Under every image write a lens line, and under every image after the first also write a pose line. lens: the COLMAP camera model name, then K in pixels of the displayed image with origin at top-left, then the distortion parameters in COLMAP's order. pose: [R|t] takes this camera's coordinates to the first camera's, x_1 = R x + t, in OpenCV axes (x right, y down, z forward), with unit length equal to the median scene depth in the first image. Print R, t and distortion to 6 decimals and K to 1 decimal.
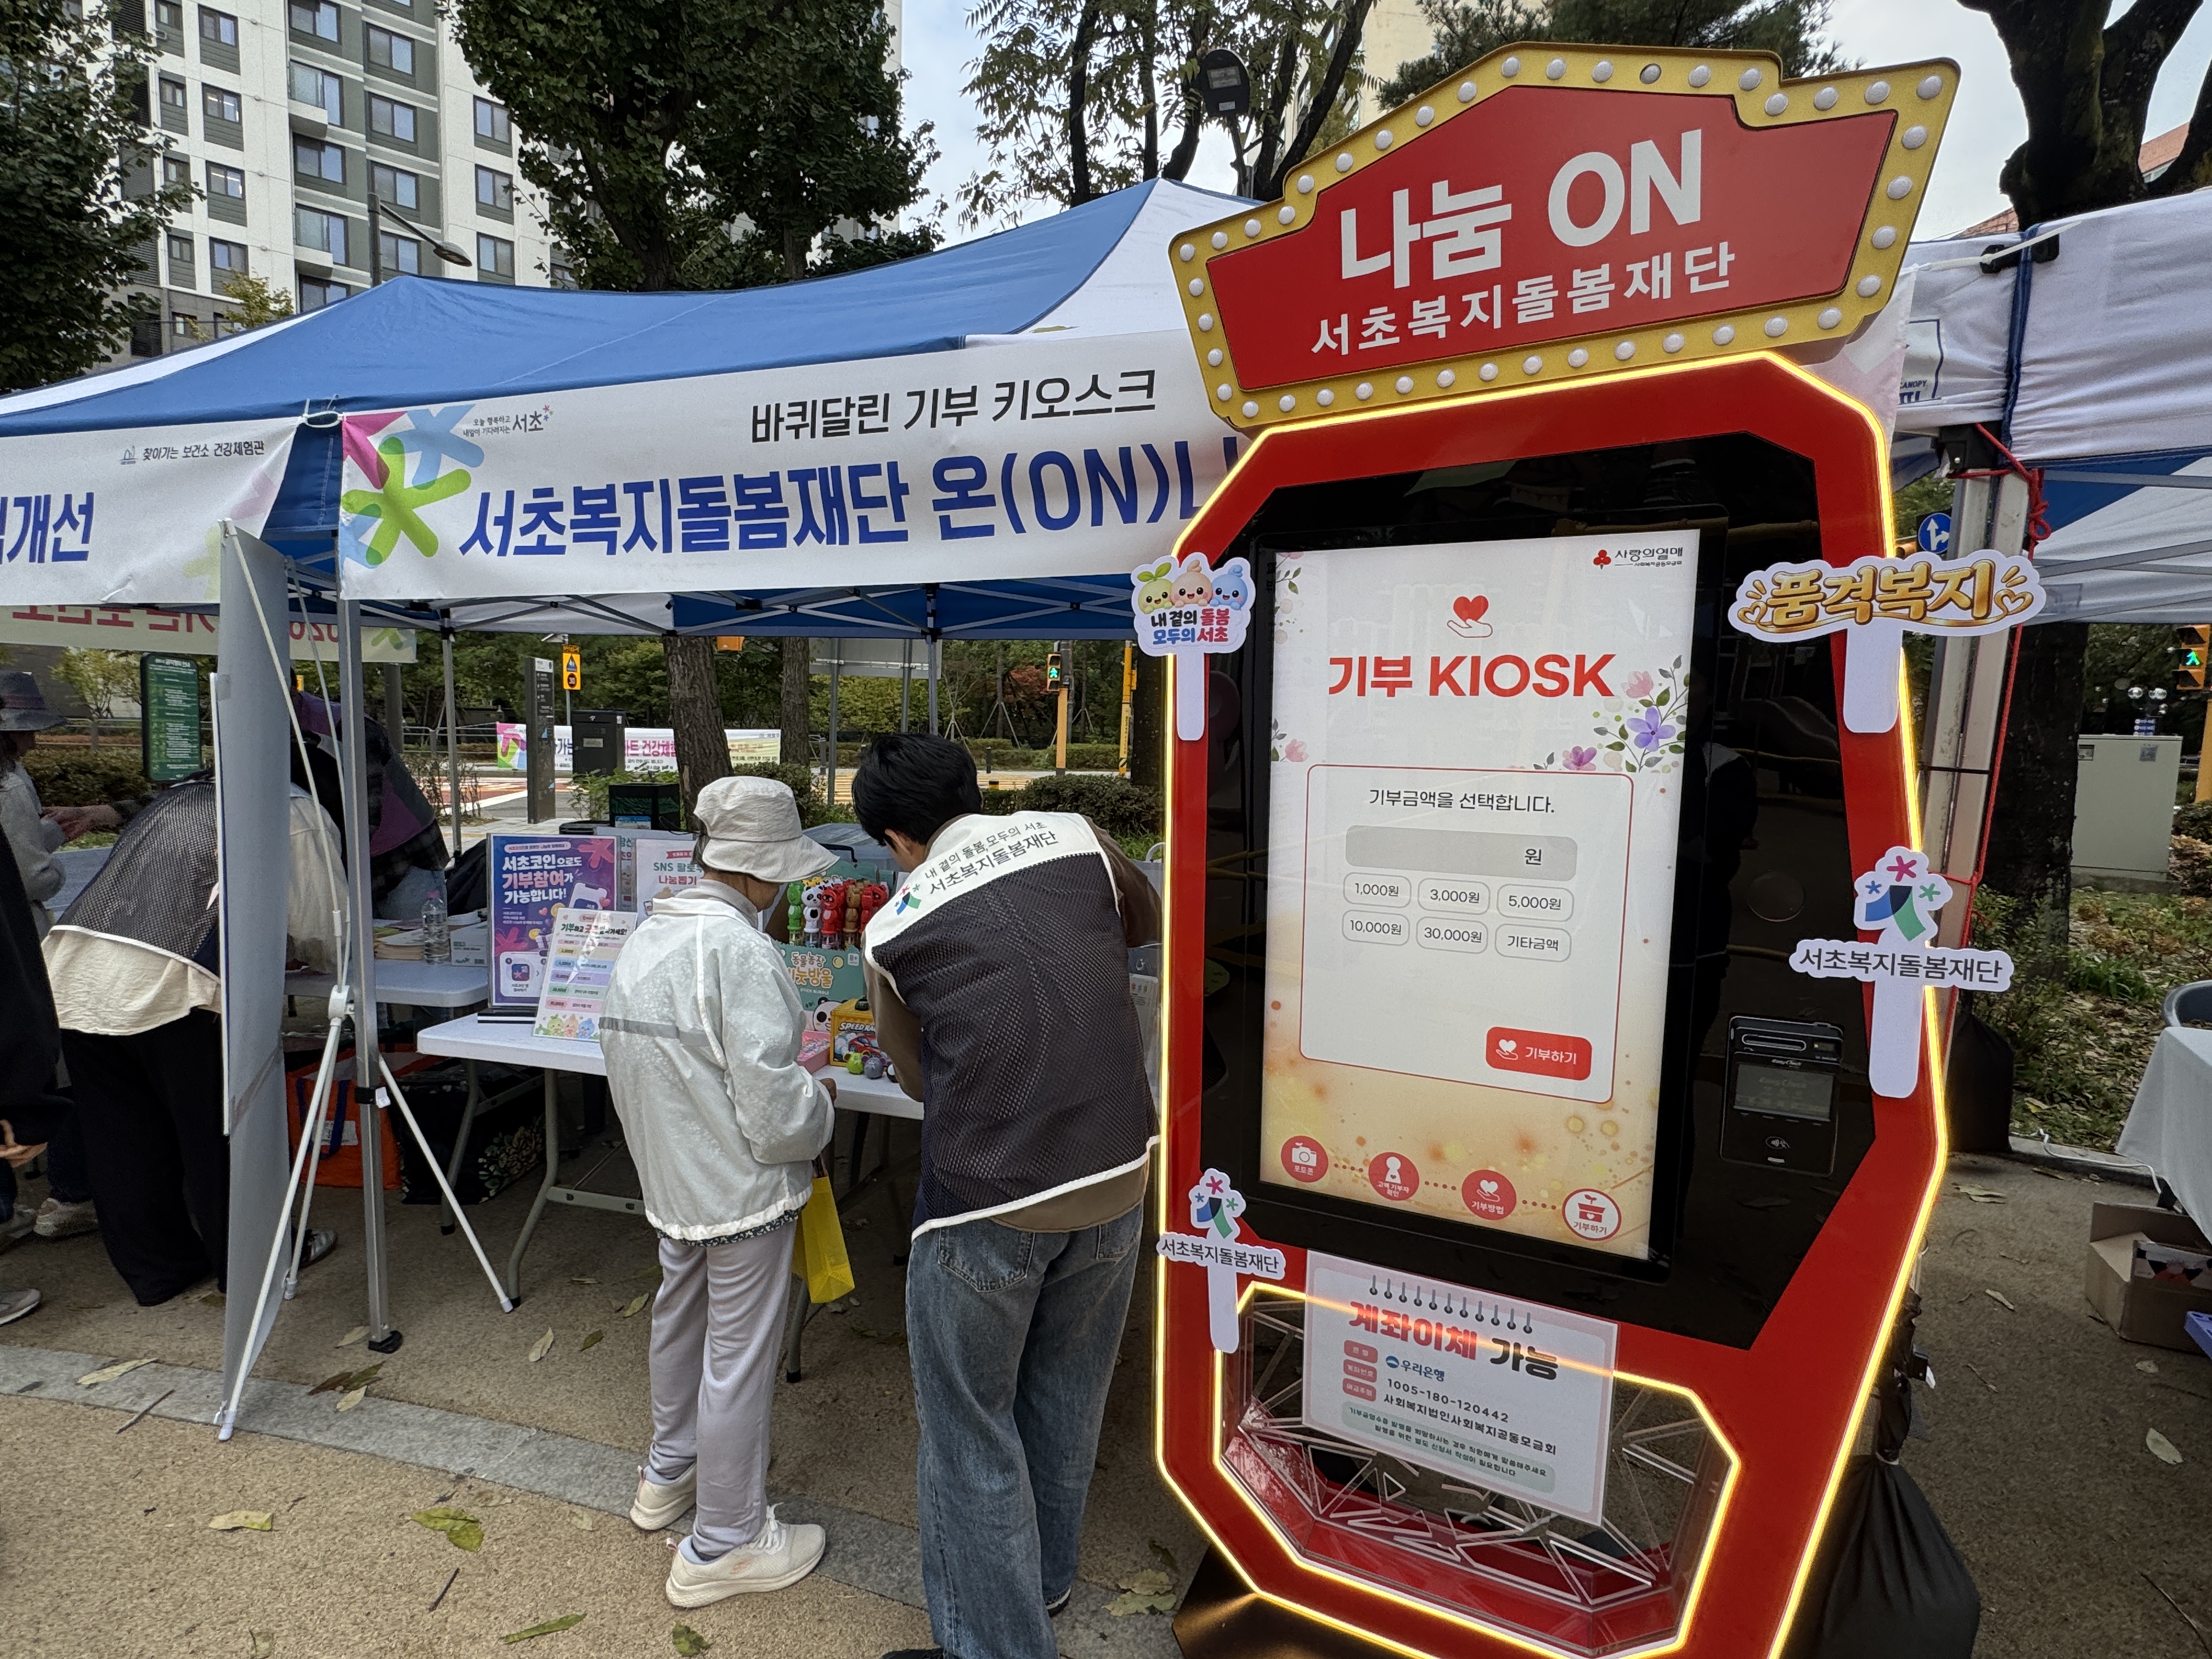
lens RADIAL K [[1039.5, 0, 1109.2], [0, 1039.5, 828.2], [0, 0, 1]] dist [0.000153, 0.002400]
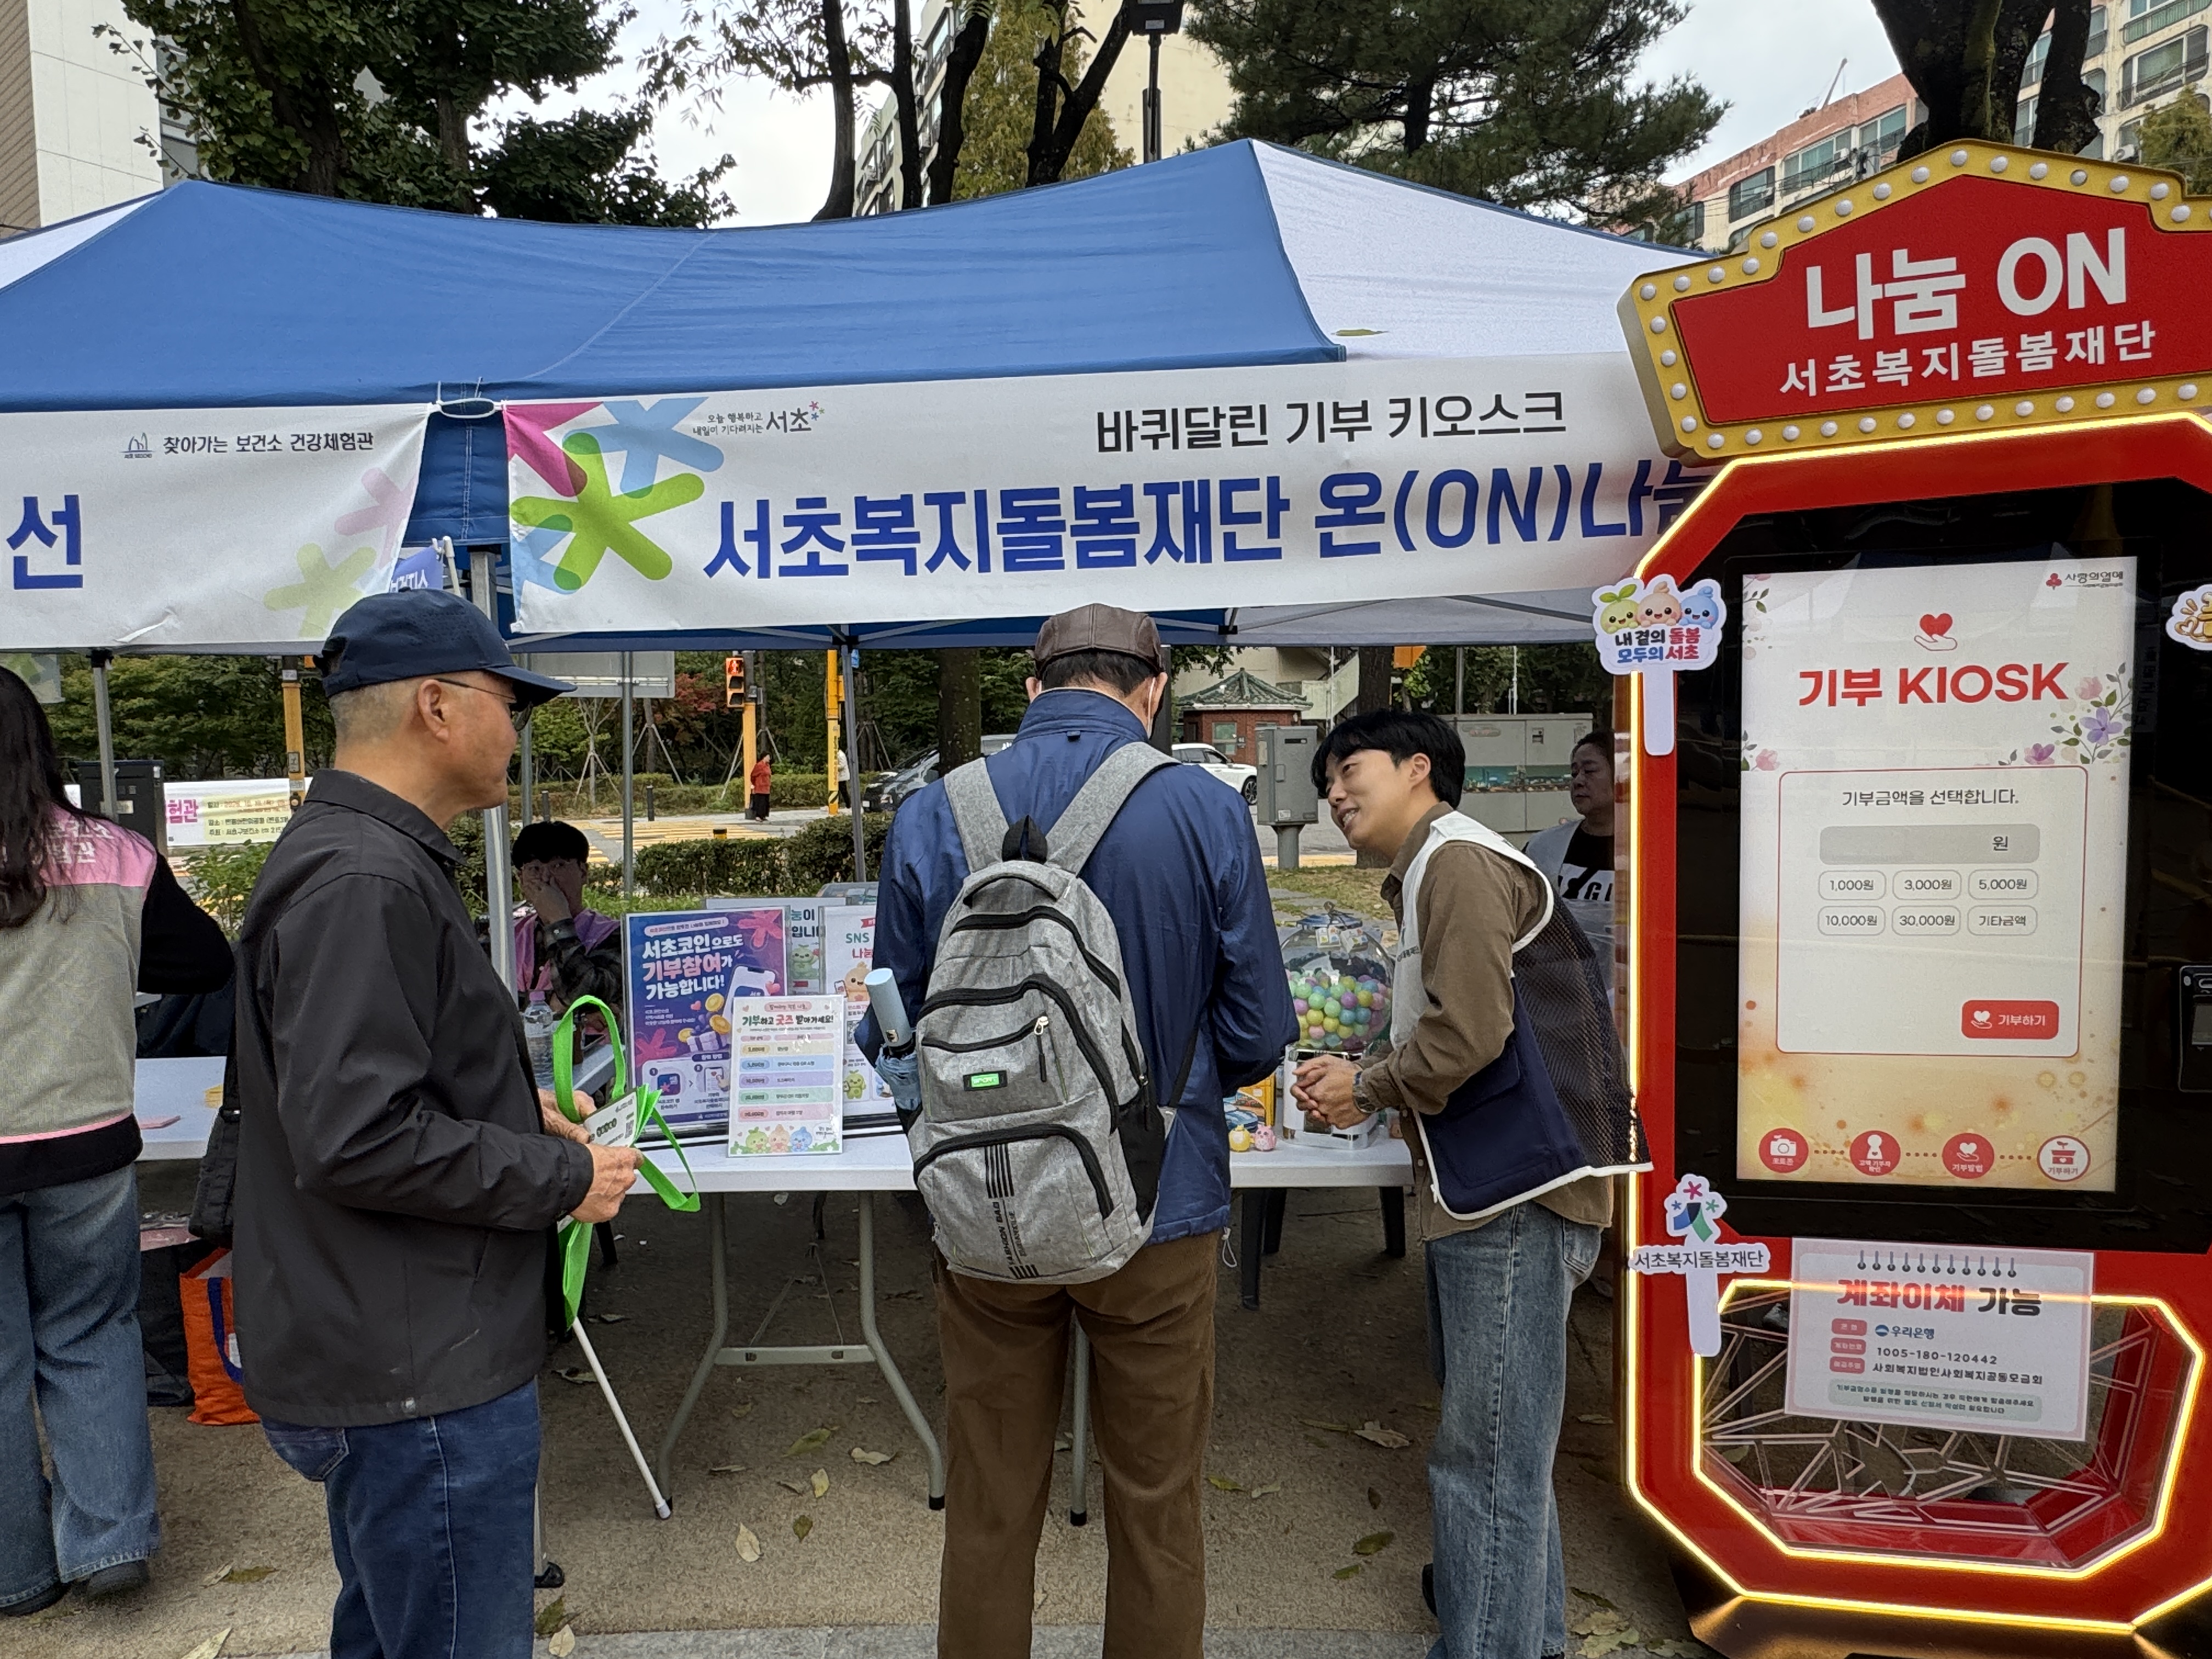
lens RADIAL K [[1349.2, 0, 1106.0], [0, 1349.2, 832.2], [0, 0, 1]] dist [0.004220, -0.002342]
pose [[0.968259, -0.059849, 0.242676, -0.771802], [0.067468, 0.997452, -0.023197, -0.014030], [-0.240670, 0.038833, 0.969830, -0.159440]]
